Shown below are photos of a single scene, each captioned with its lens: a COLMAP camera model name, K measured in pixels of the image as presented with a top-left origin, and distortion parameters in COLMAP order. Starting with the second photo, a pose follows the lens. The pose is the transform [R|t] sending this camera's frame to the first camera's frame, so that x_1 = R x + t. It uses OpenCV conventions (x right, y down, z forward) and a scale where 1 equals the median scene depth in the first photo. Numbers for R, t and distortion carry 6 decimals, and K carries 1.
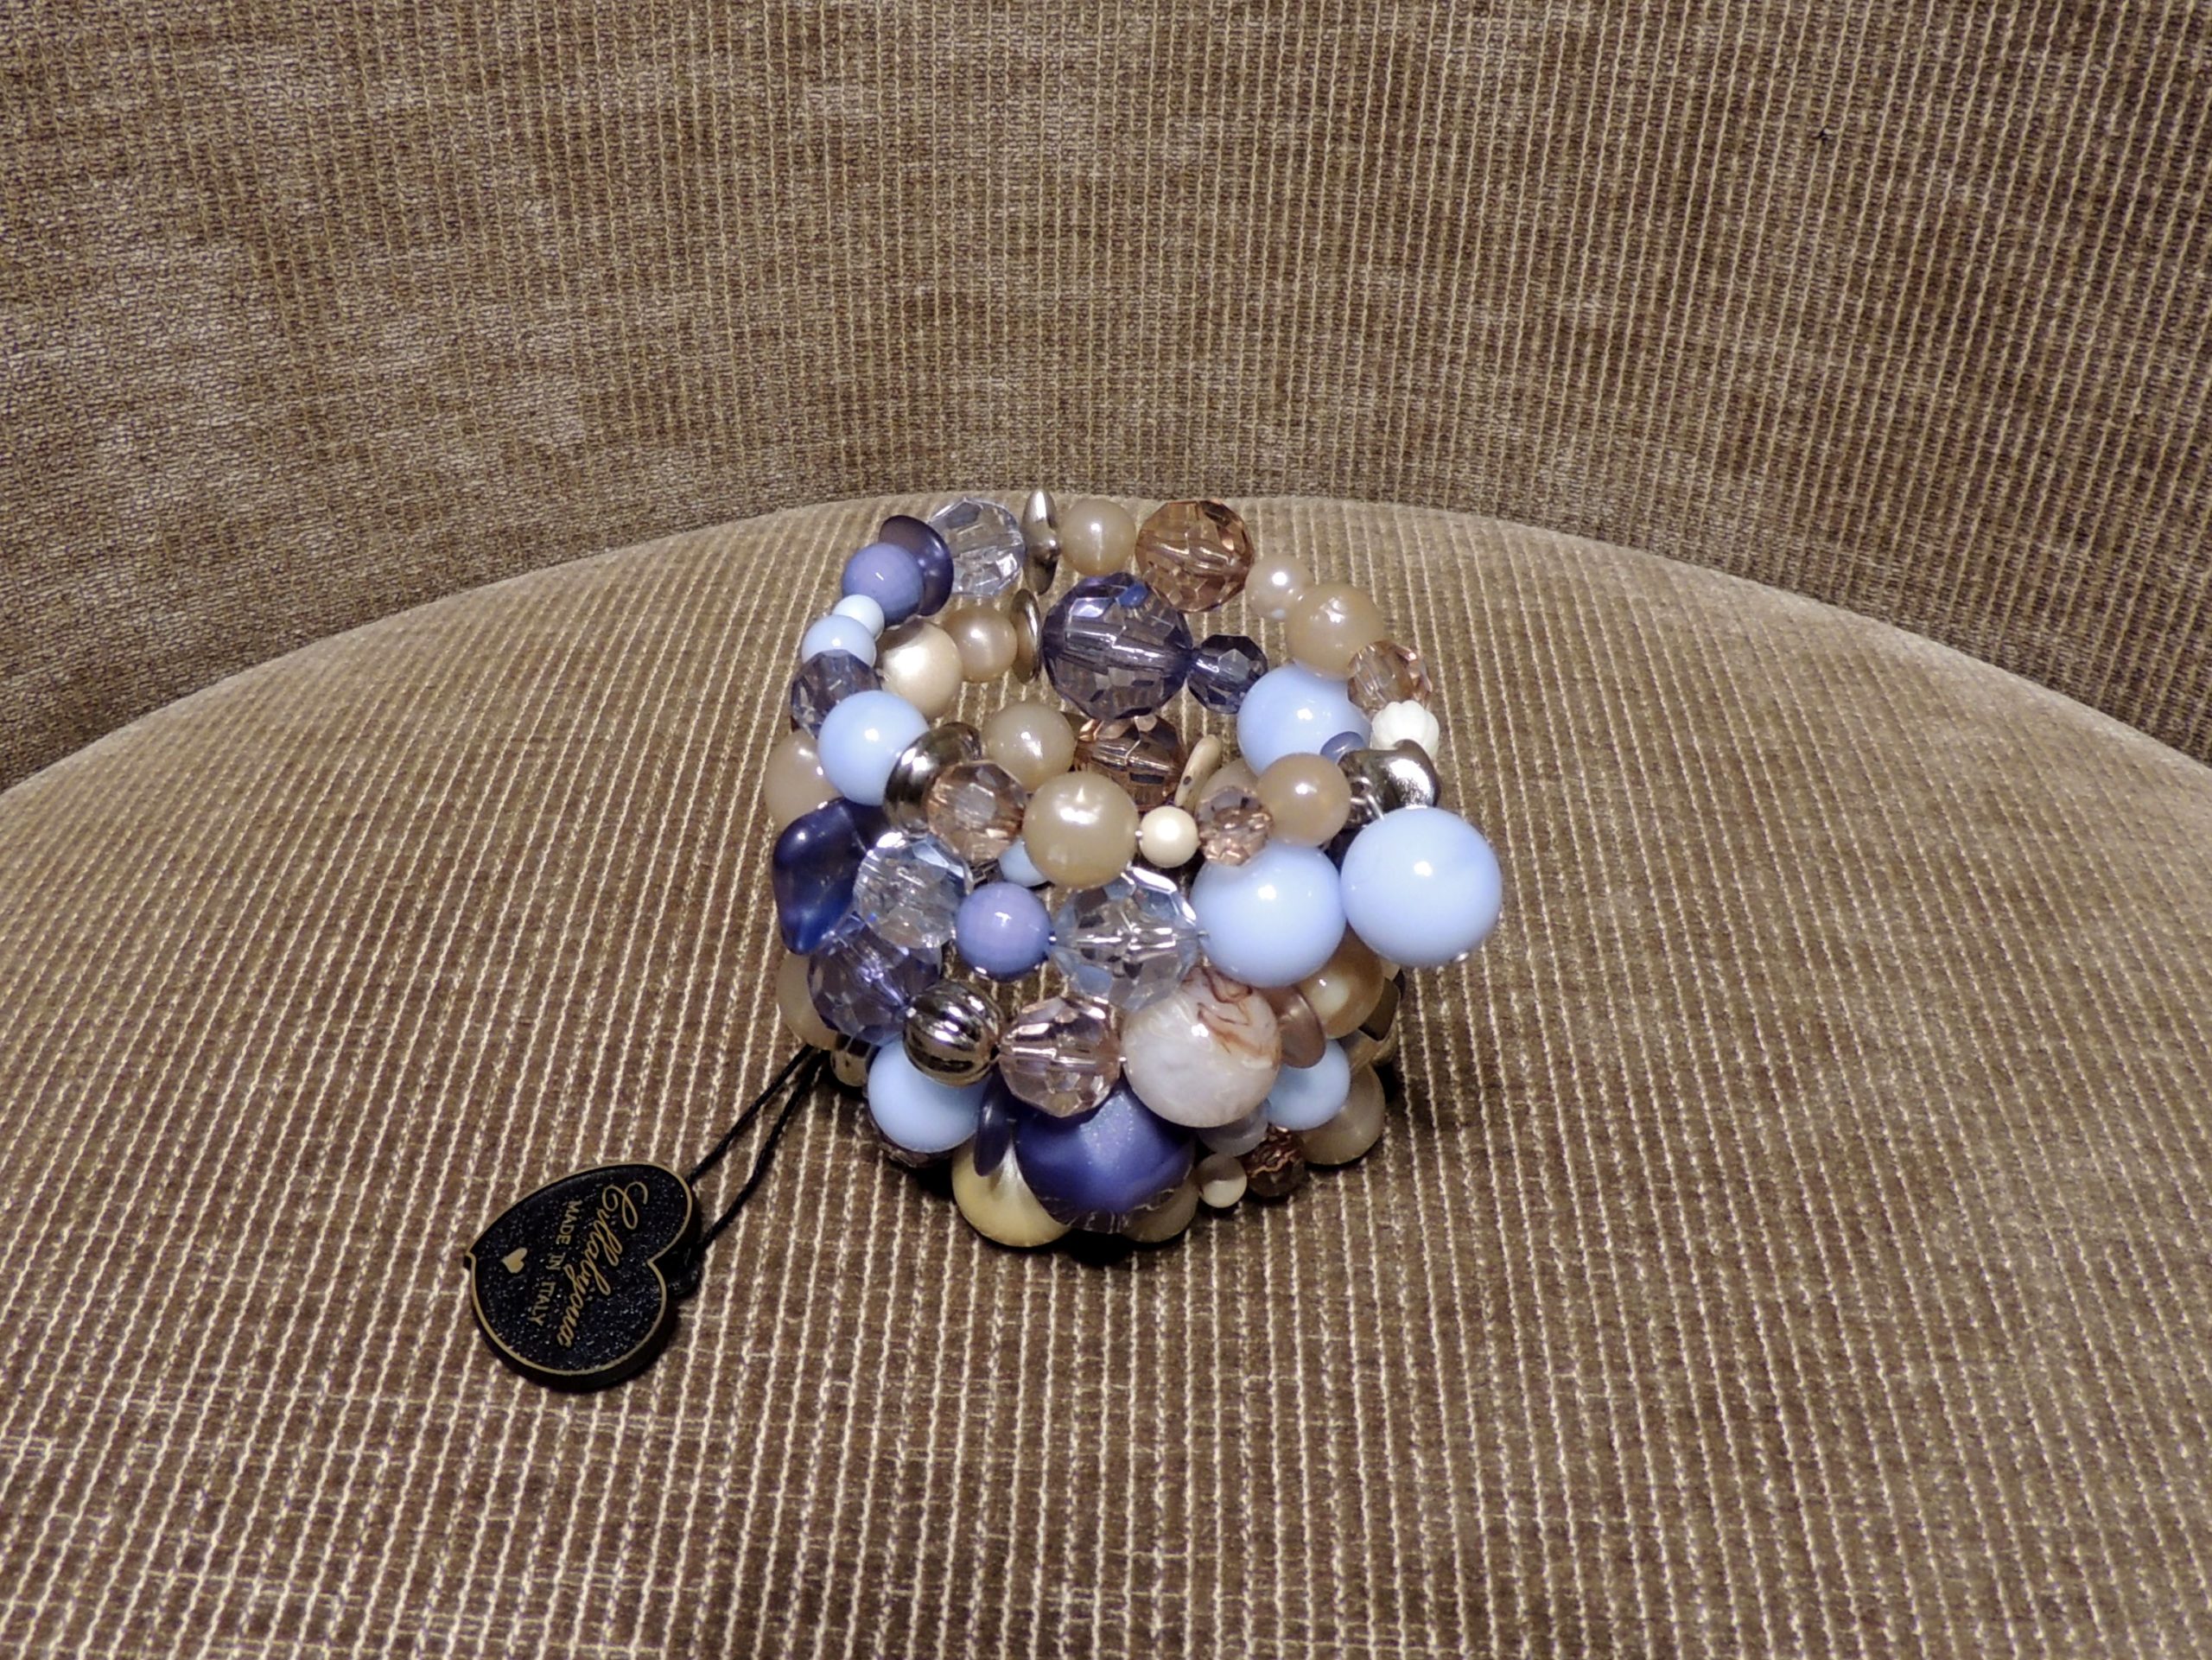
lens RADIAL K [[2303.0, 0, 1055.6], [0, 2303.0, 527.8], [0, 0, 1]] dist [-0.014380, -0.007867]
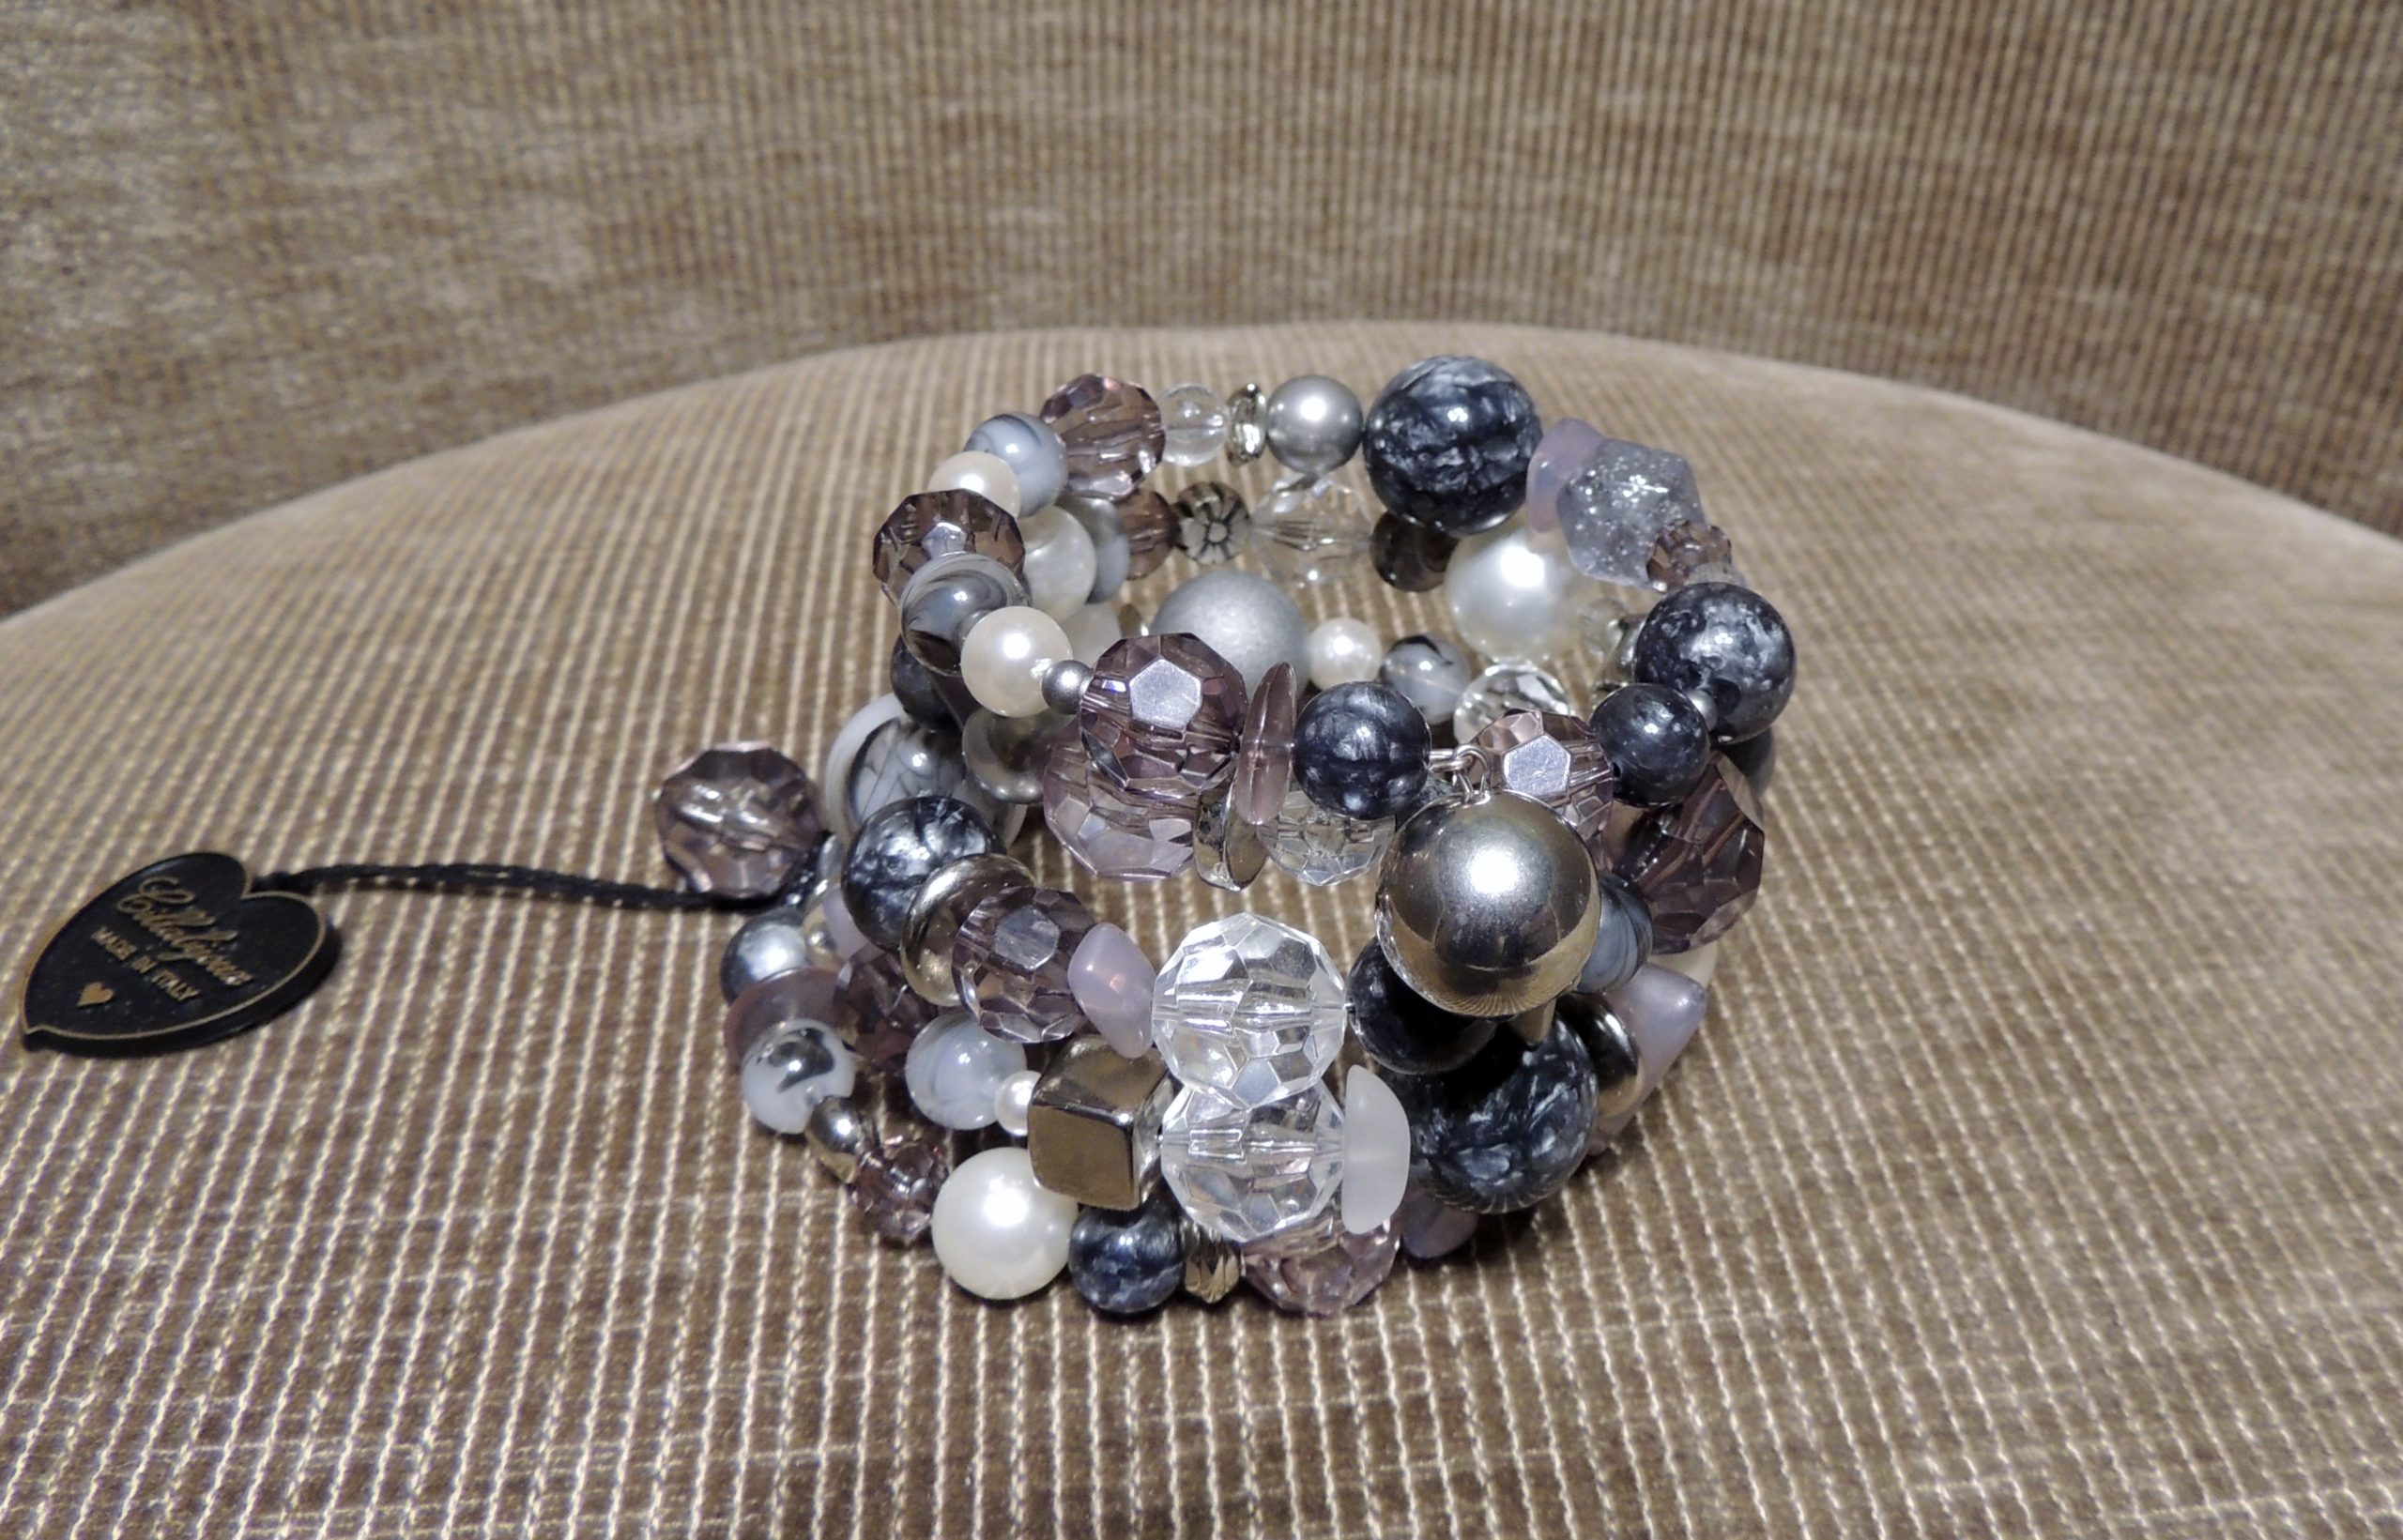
lens RADIAL K [[2044.7, 0, 1377.7], [0, 2044.7, 575.5], [0, 0, 1]] dist [-0.012882, -0.007420]
pose [[0.979111, -0.067515, 0.191789, -0.072584], [0.073155, 0.997067, -0.022471, 0.142312], [-0.189710, 0.036032, 0.981179, 0.170403]]
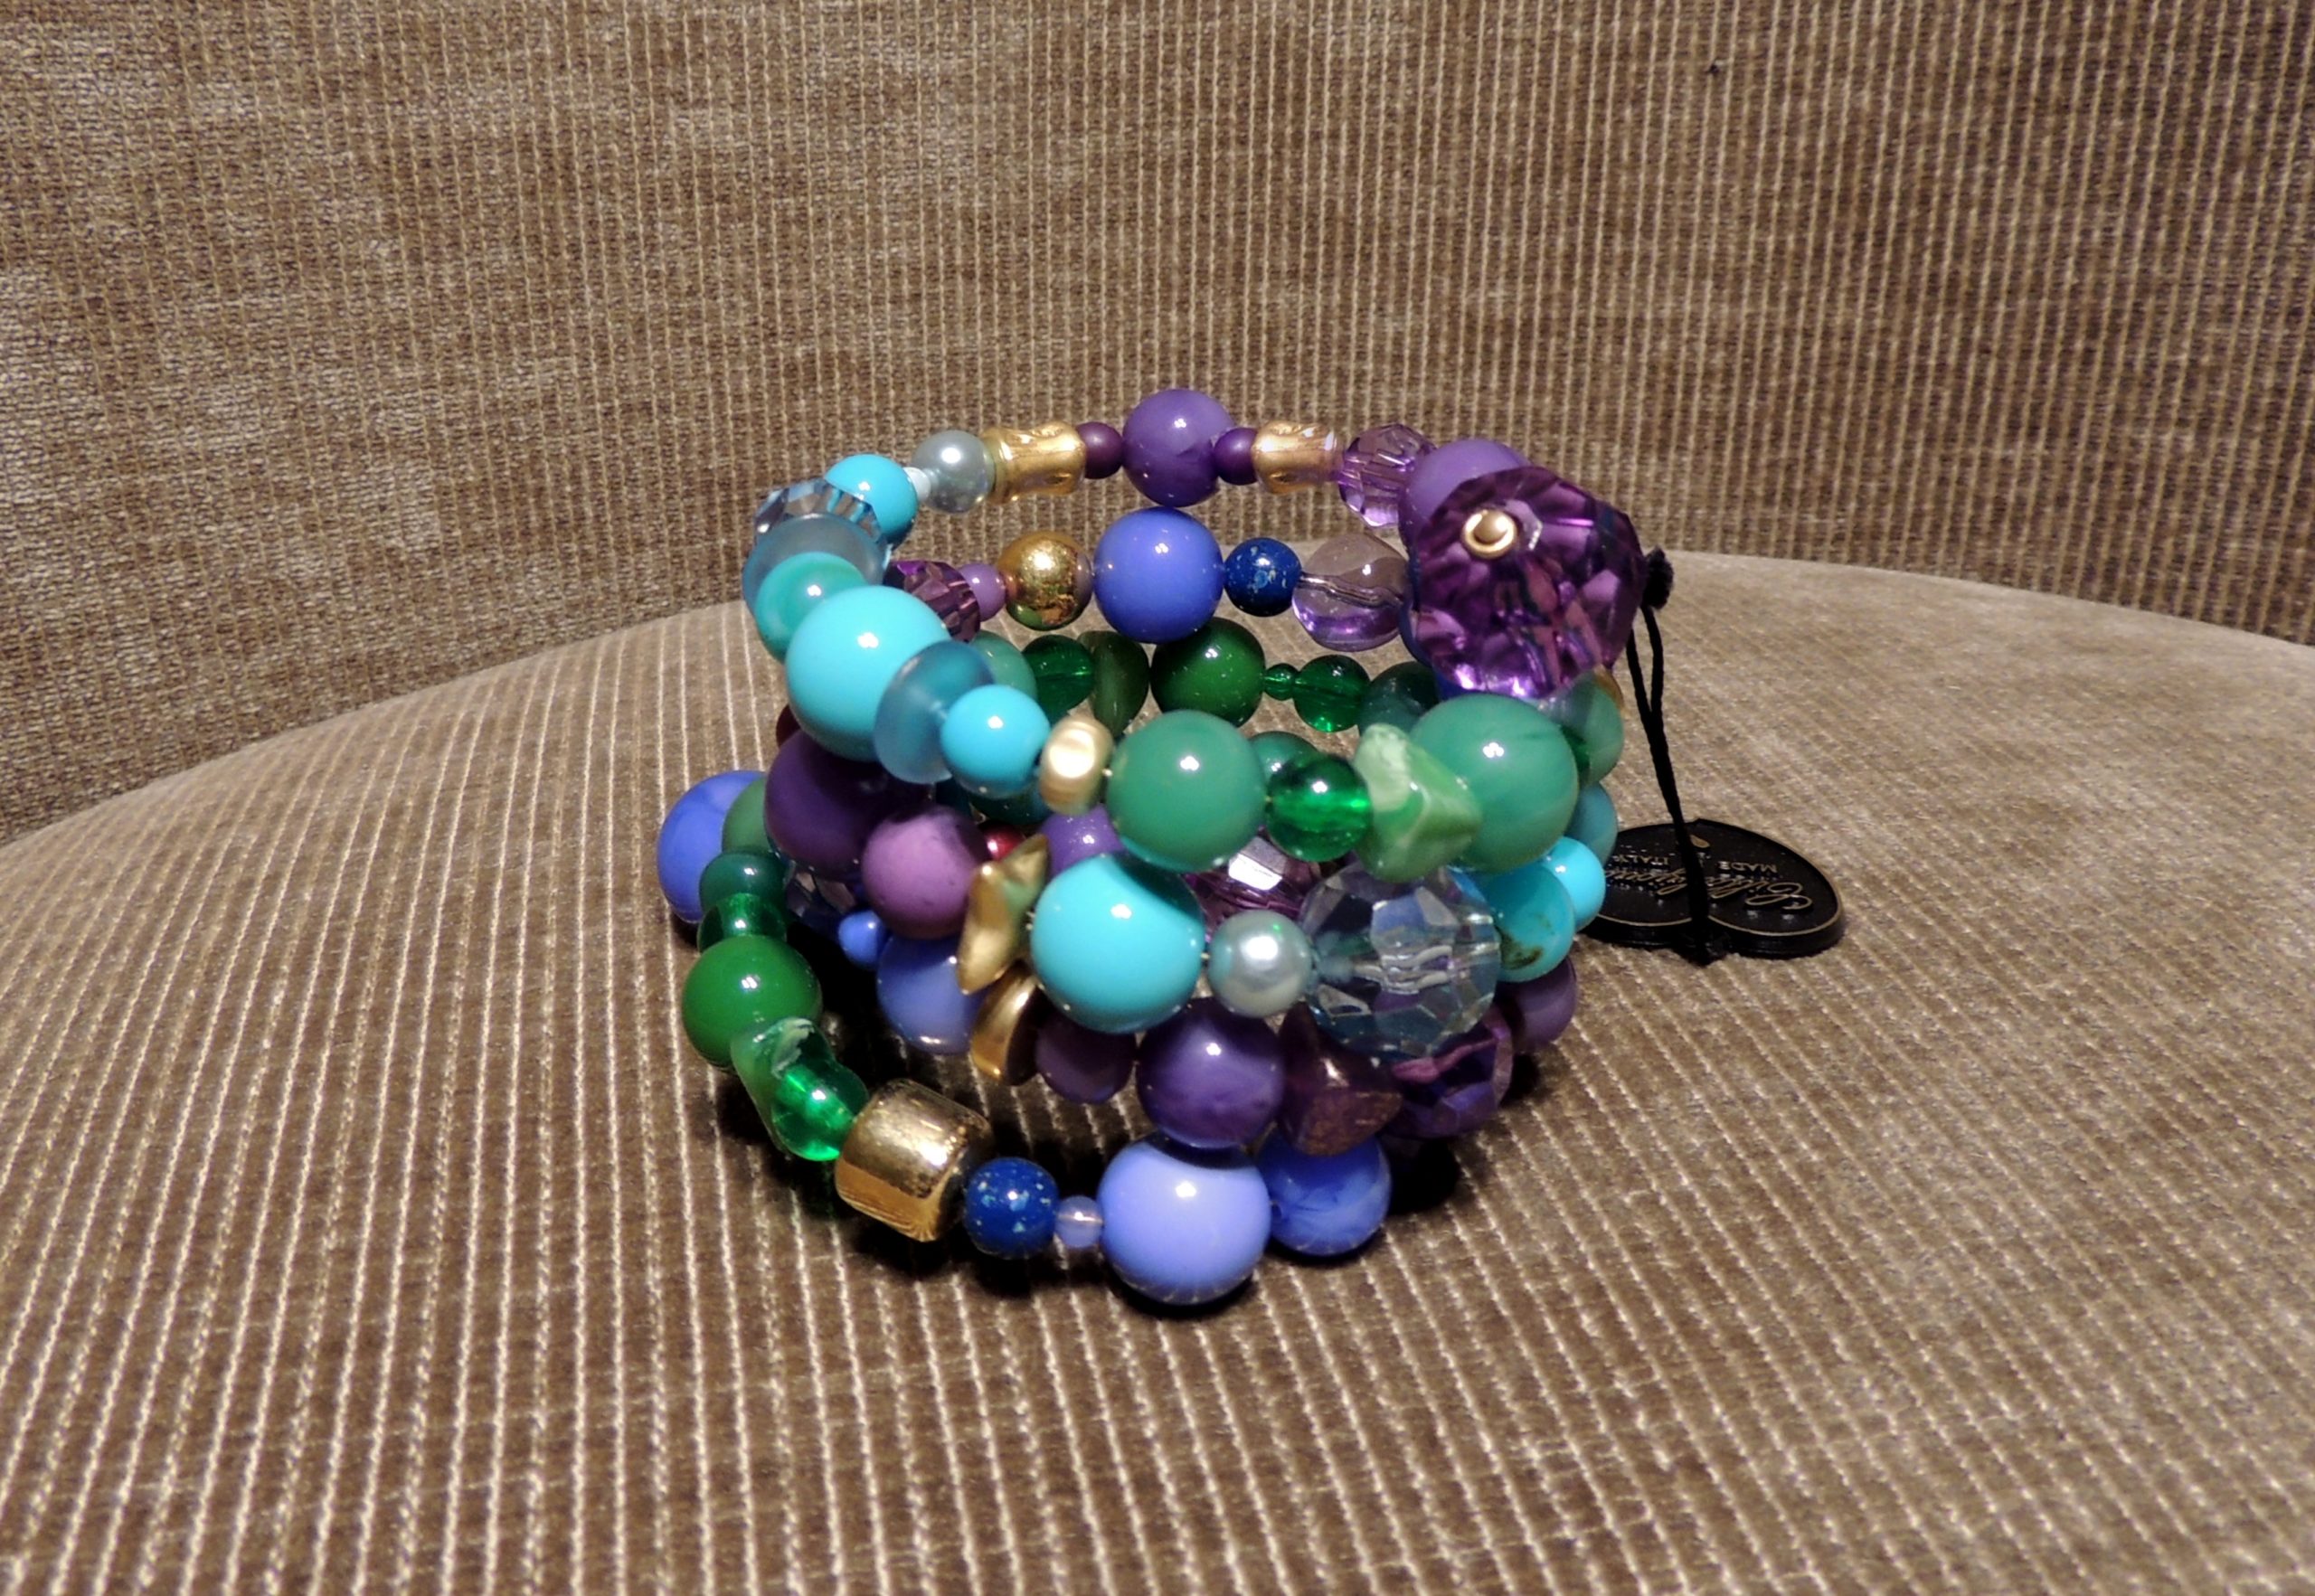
lens RADIAL K [[2186.8, 0, 1048.2], [0, 2186.8, 616.2], [0, 0, 1]] dist [-0.014150, -0.000859]
pose [[0.974383, -0.108630, 0.196919, -0.171143], [0.146618, 0.970783, -0.189957, 0.210737], [-0.170531, 0.213963, 0.961842, 0.197345]]
